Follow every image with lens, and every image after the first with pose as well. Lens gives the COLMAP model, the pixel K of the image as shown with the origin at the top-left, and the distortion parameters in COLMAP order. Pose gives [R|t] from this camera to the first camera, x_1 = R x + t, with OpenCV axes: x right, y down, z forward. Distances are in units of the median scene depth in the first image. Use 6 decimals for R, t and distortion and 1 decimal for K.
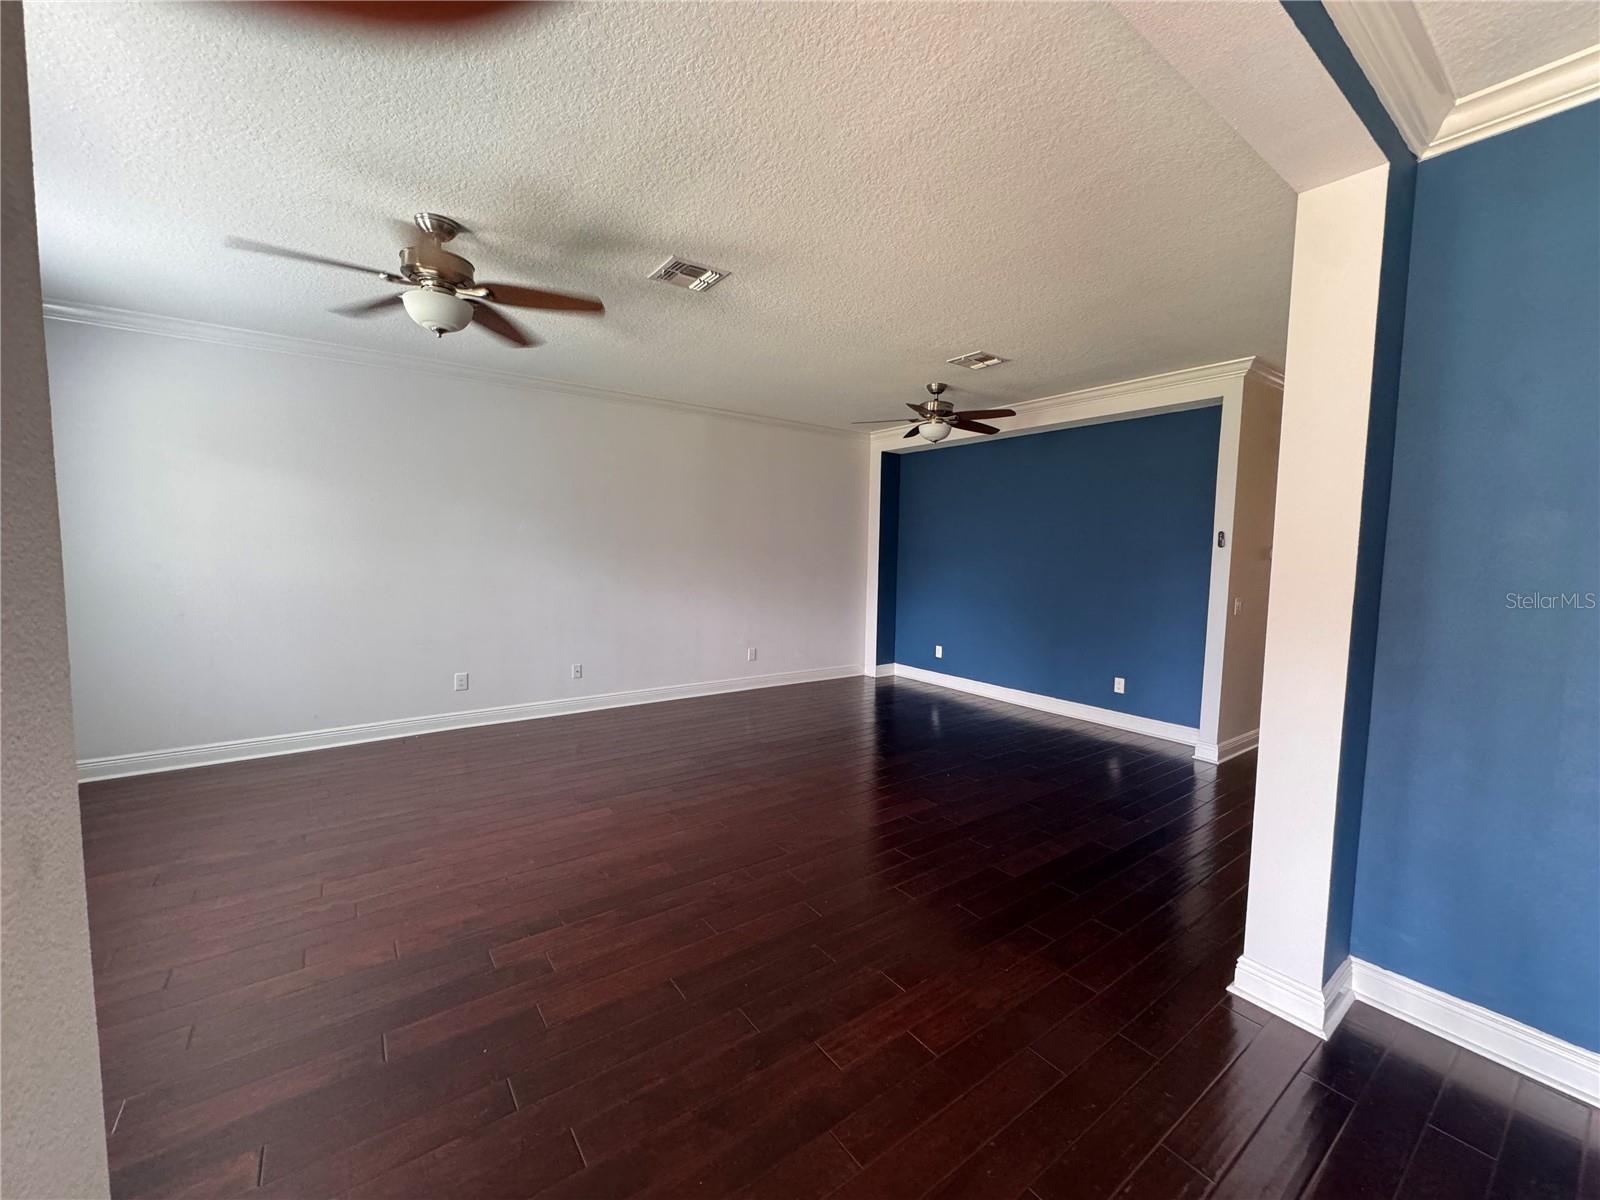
lens RADIAL K [[641.7, 0, 804.5], [0, 641.7, 605.0], [0, 0, 1]] dist [-0.001591, 0.000129]
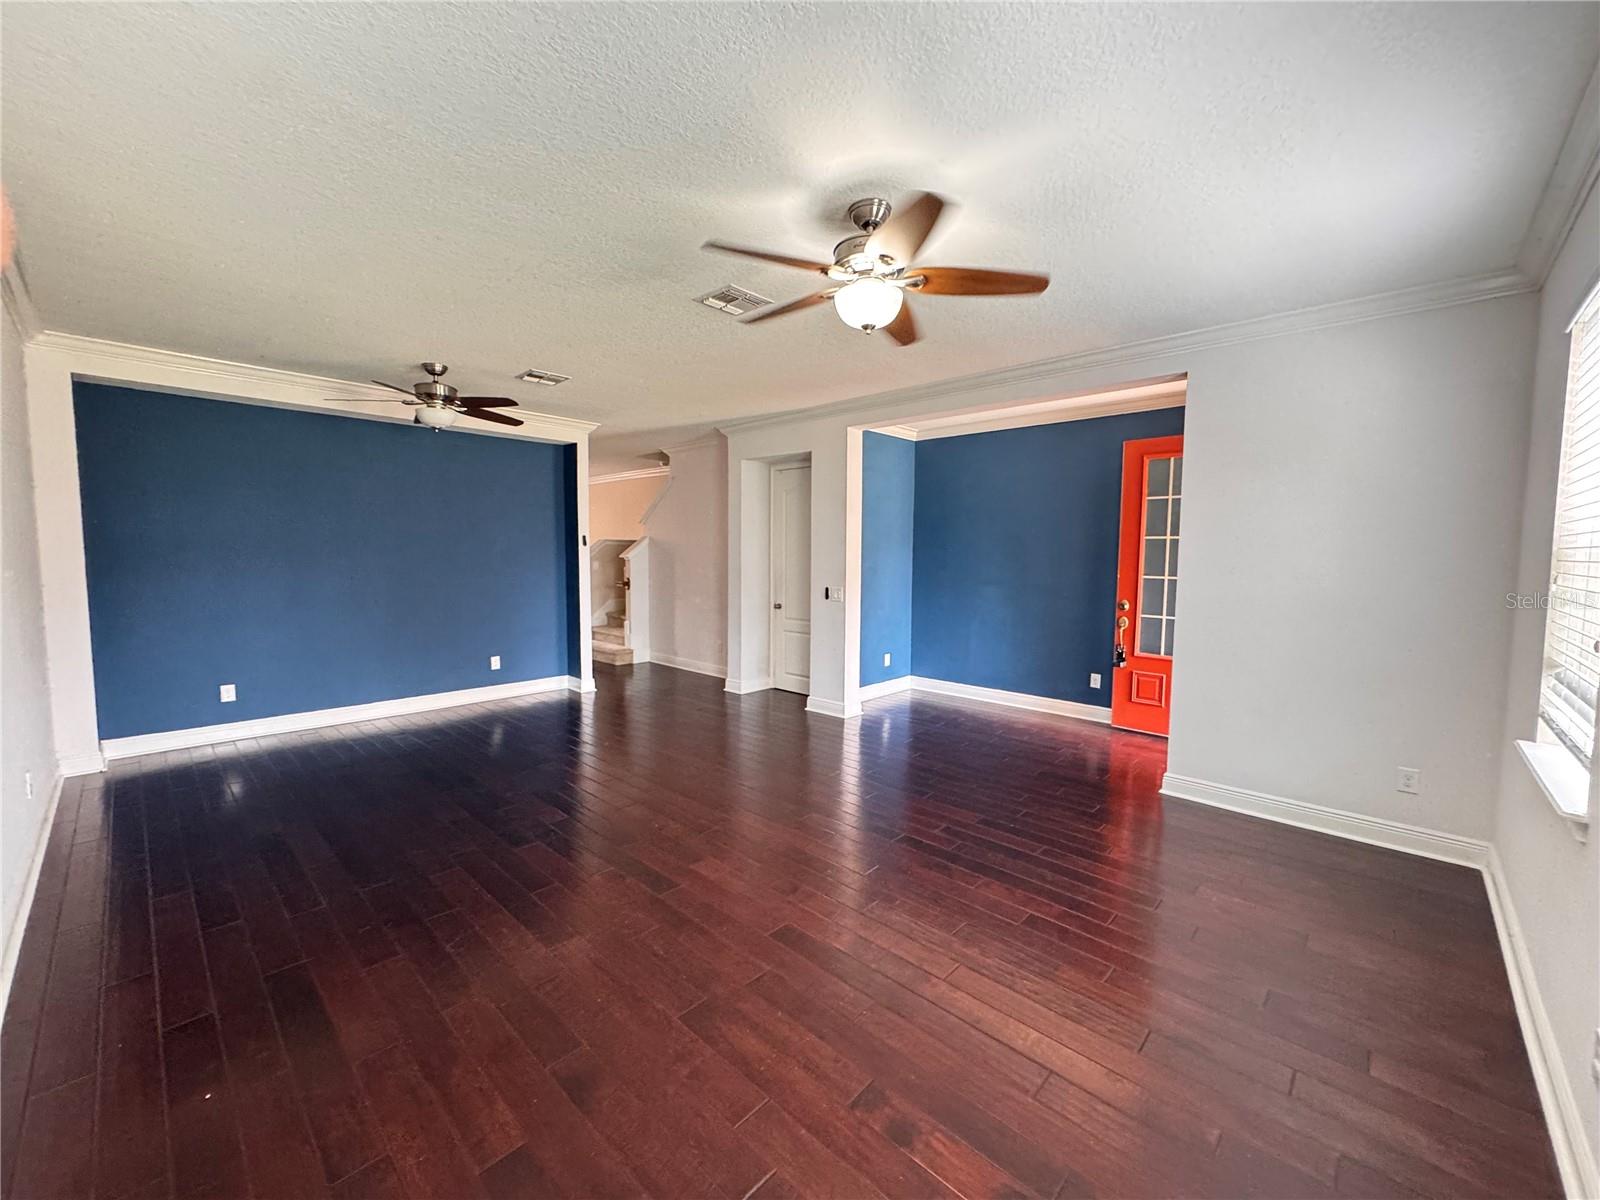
lens RADIAL K [[641.7, 0, 806.5], [0, 641.7, 597.1], [0, 0, 1]] dist [-0.001591, 0.000129]
pose [[-0.184002, -0.085613, 0.979190, -0.814069], [0.074902, 0.992082, 0.100815, -0.075540], [-0.980068, 0.091893, -0.176132, 0.697180]]
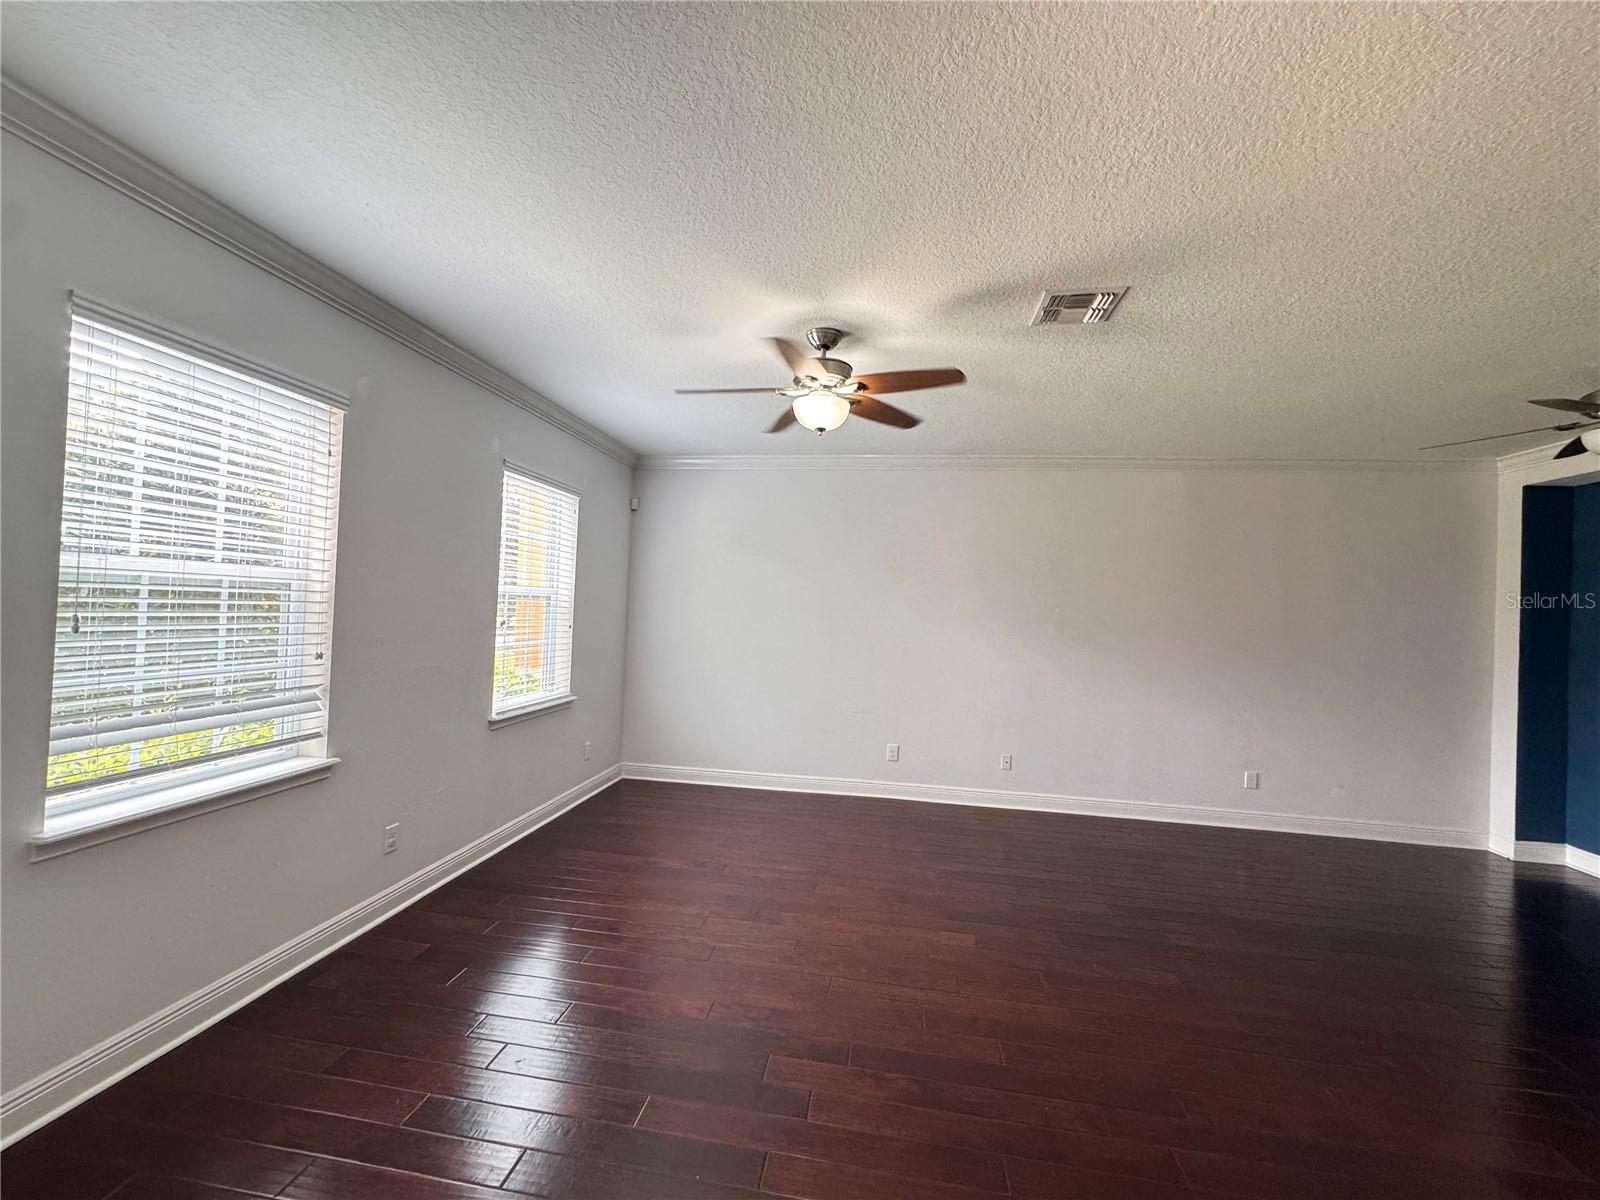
lens RADIAL K [[641.7, 0, 795.6], [0, 641.7, 601.3], [0, 0, 1]] dist [-0.001591, 0.000129]
pose [[0.701604, 0.003841, -0.712557, 0.096606], [-0.089627, 0.992519, -0.082900, -0.024178], [0.706908, 0.122027, 0.696700, 0.134129]]
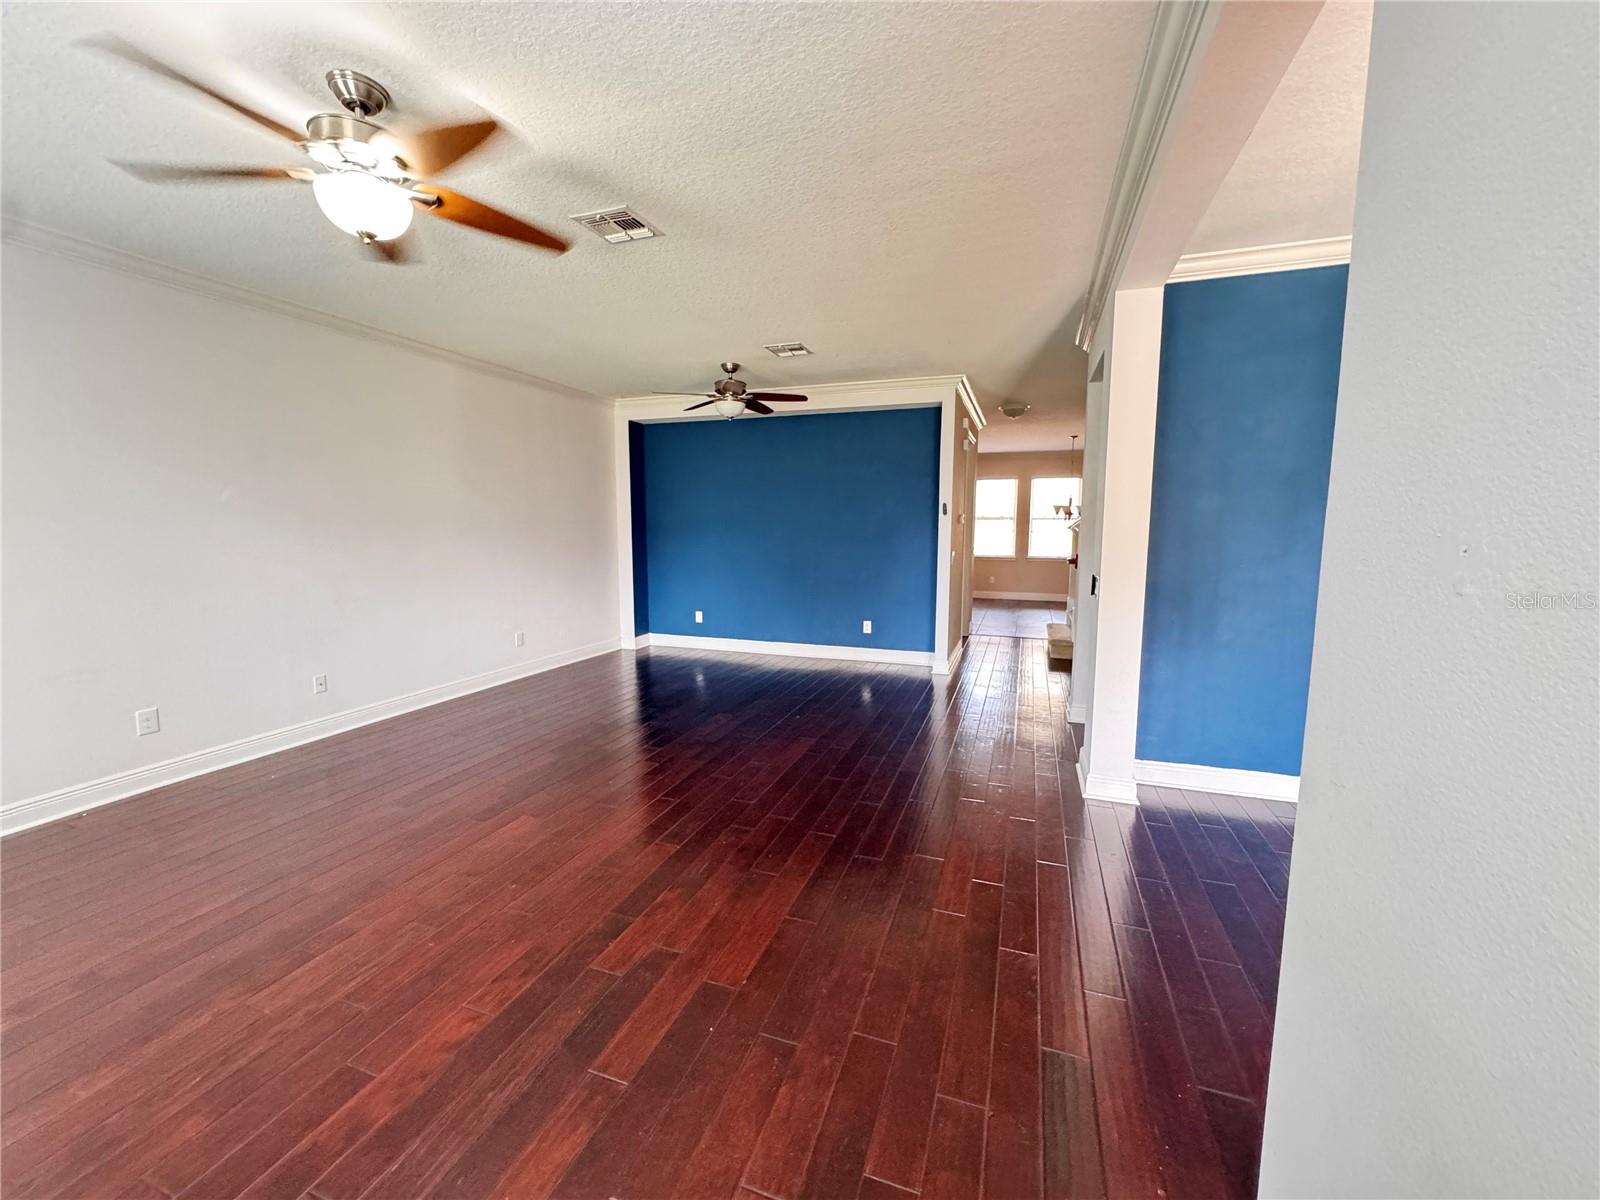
lens RADIAL K [[641.7, 0, 803.3], [0, 641.7, 607.7], [0, 0, 1]] dist [-0.001591, 0.000129]
pose [[0.826080, -0.089331, 0.556427, -0.330097], [0.061281, 0.995741, 0.068883, -0.006591], [-0.560210, -0.022804, 0.828036, 0.041131]]
